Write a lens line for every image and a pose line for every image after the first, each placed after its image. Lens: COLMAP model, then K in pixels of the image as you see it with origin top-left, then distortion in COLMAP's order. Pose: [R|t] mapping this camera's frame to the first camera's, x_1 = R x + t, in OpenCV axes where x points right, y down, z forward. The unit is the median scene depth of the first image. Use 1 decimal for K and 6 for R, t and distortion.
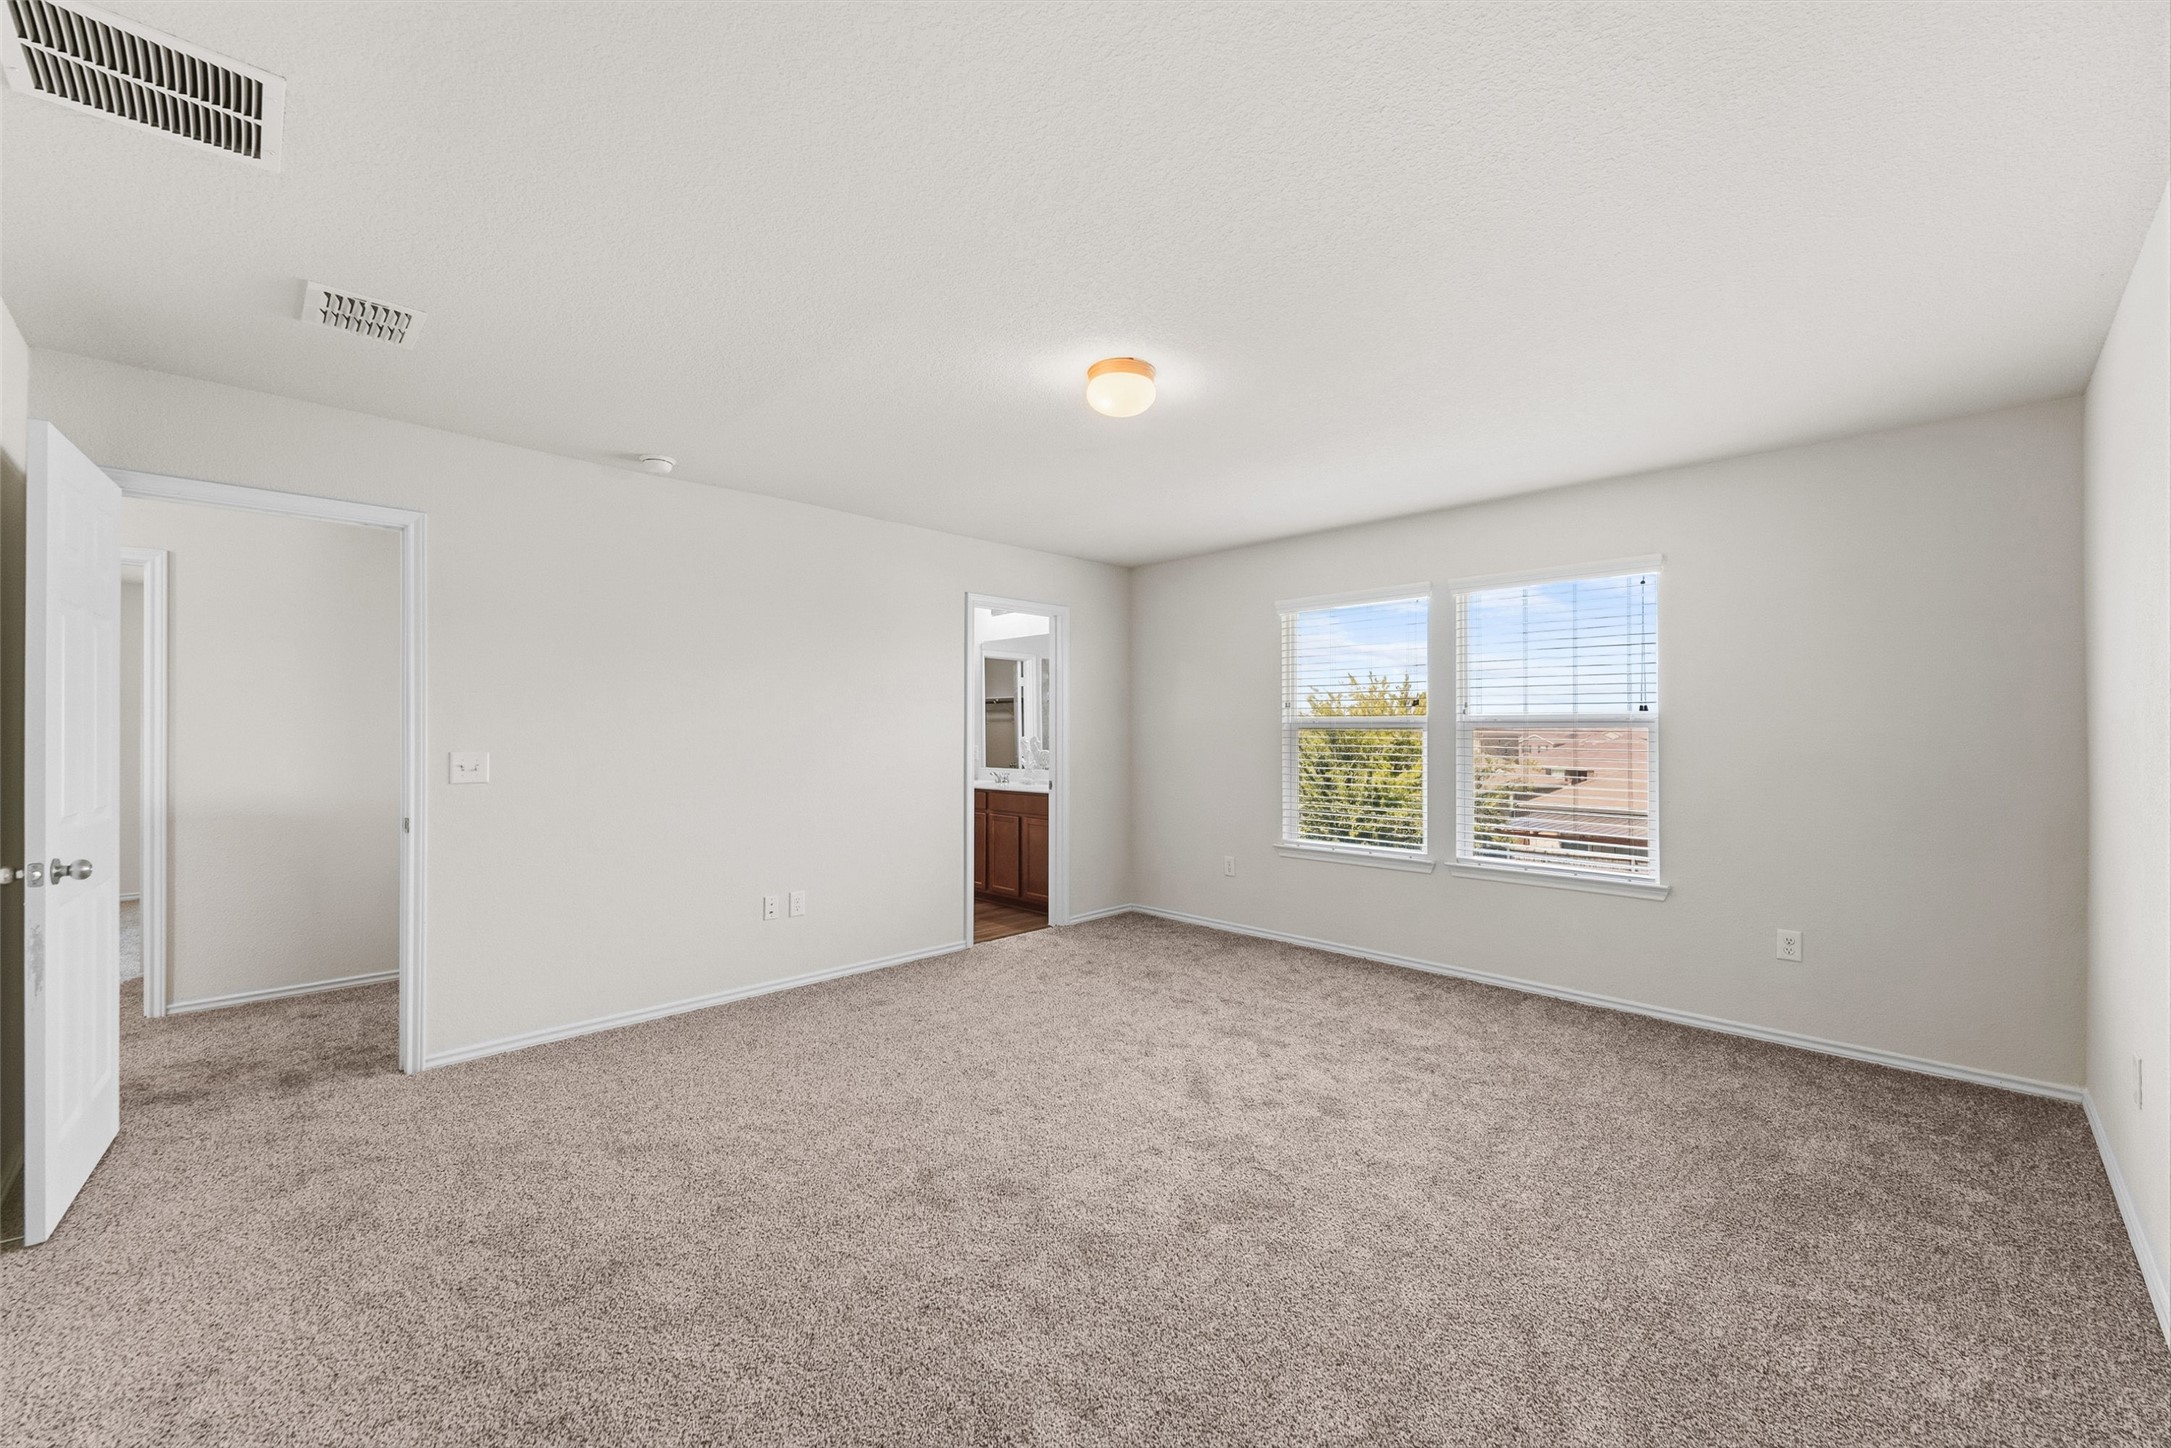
lens RADIAL K [[855.9, 0, 1071.3], [0, 855.9, 727.7], [0, 0, 1]] dist [0.013983, -0.005319]
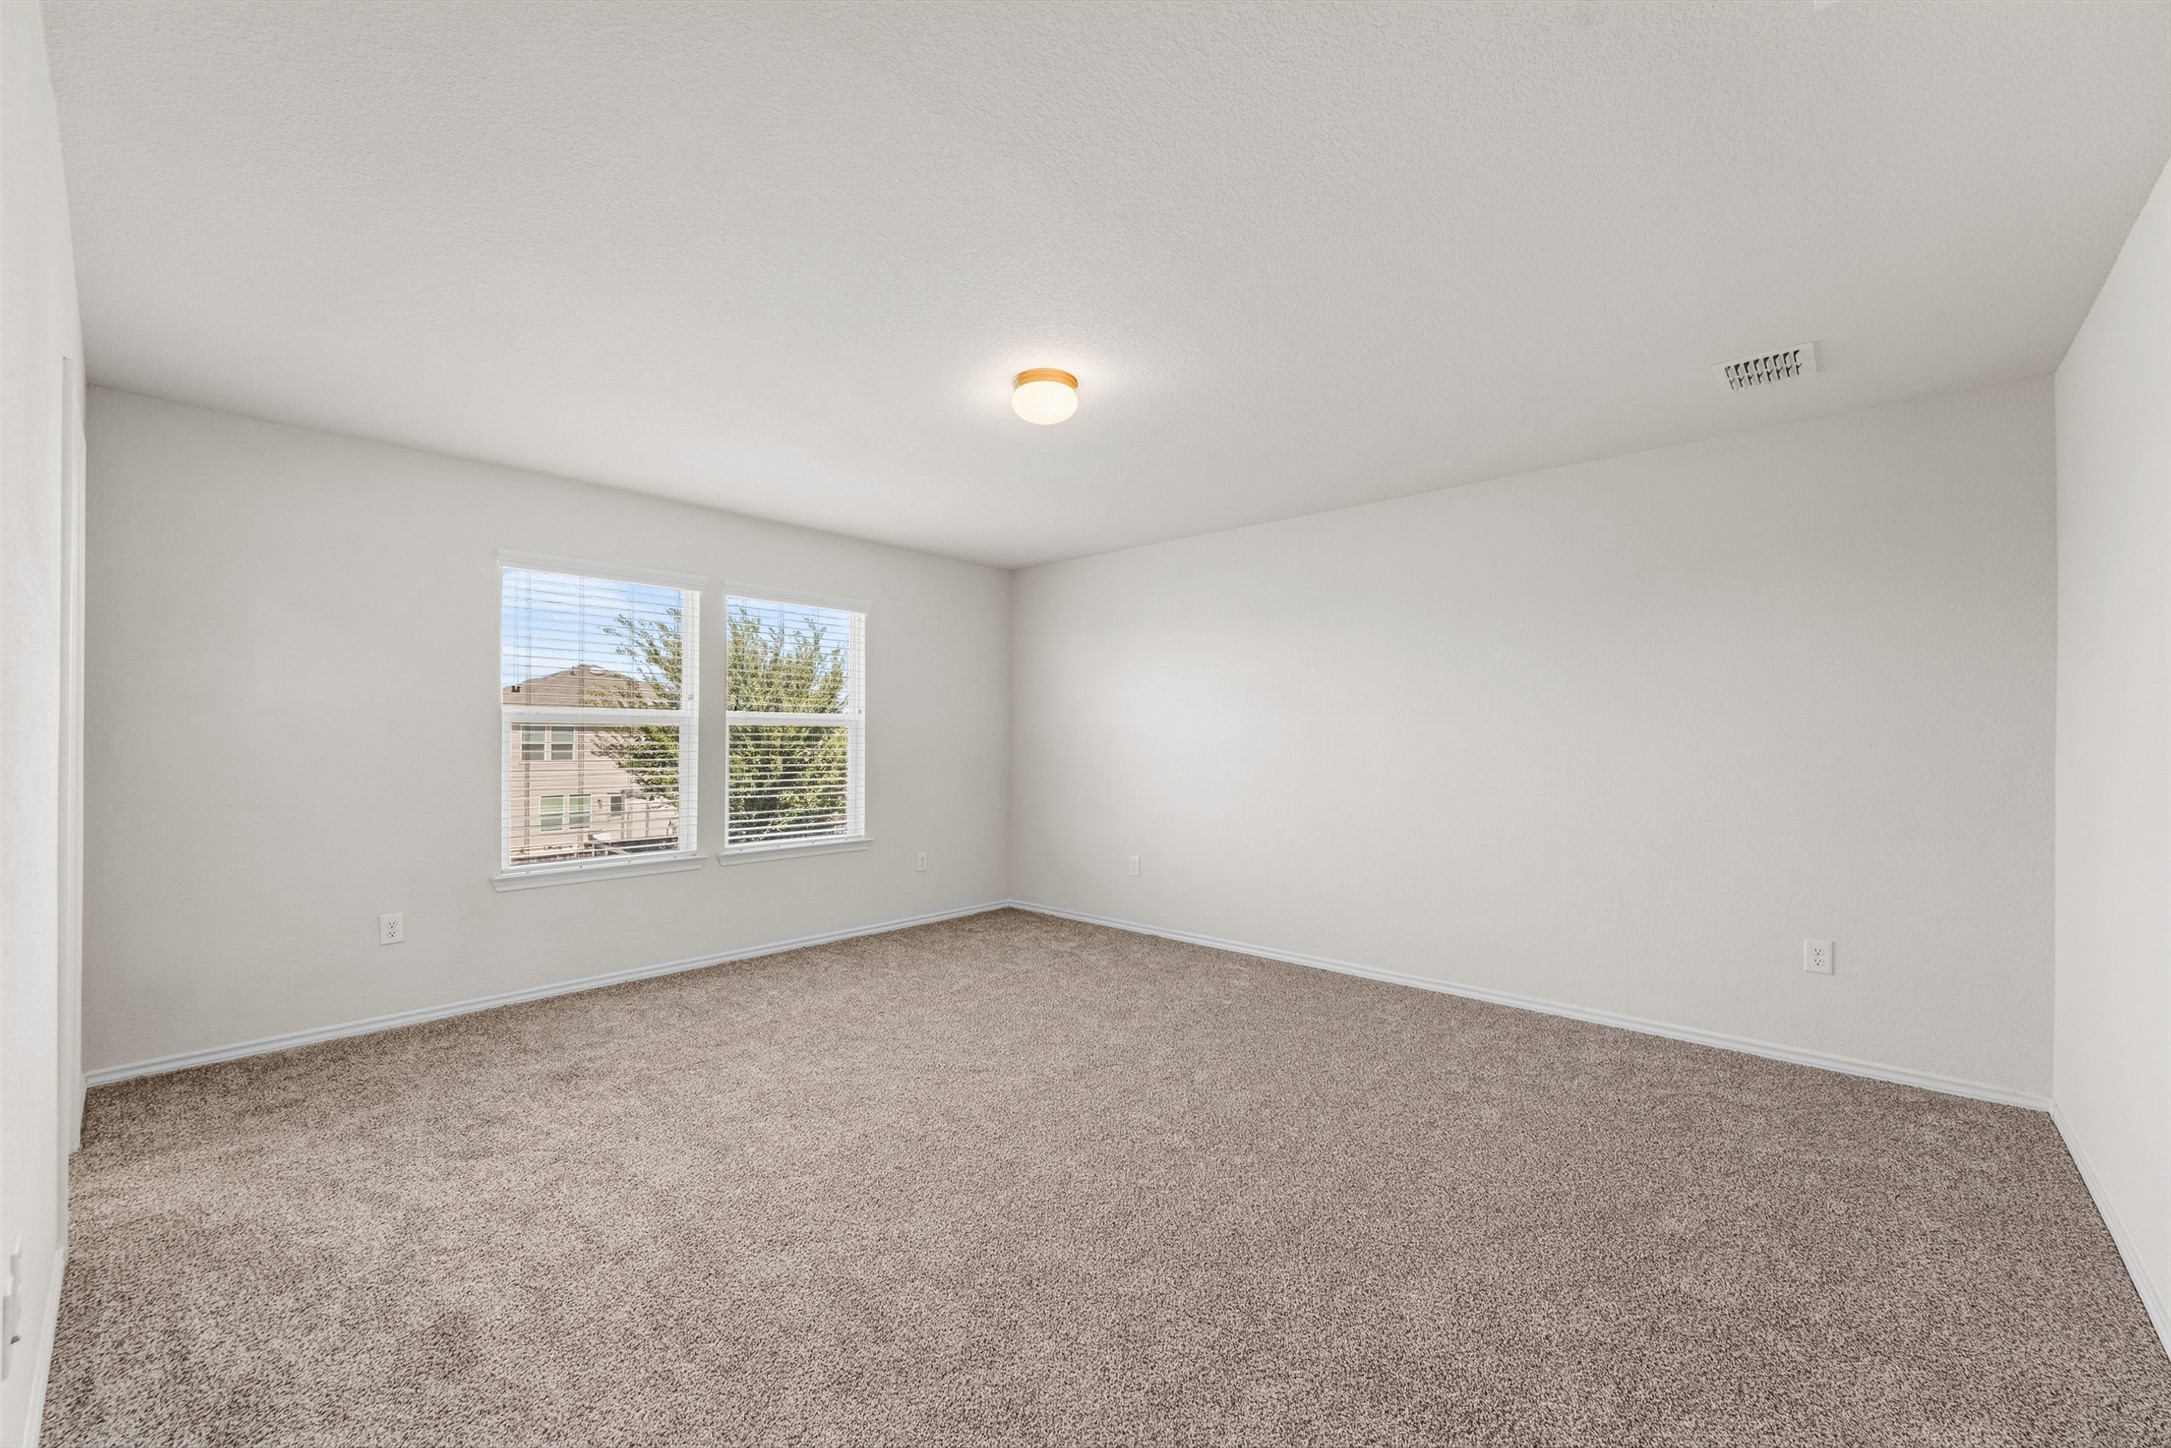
lens RADIAL K [[855.9, 0, 1071.3], [0, 855.9, 727.7], [0, 0, 1]] dist [0.013983, -0.005319]
pose [[-0.037686, 0.002055, 0.999288, -0.657524], [-0.006539, 0.999976, -0.002304, 0.002350], [-0.999268, -0.006621, -0.037671, 0.651740]]
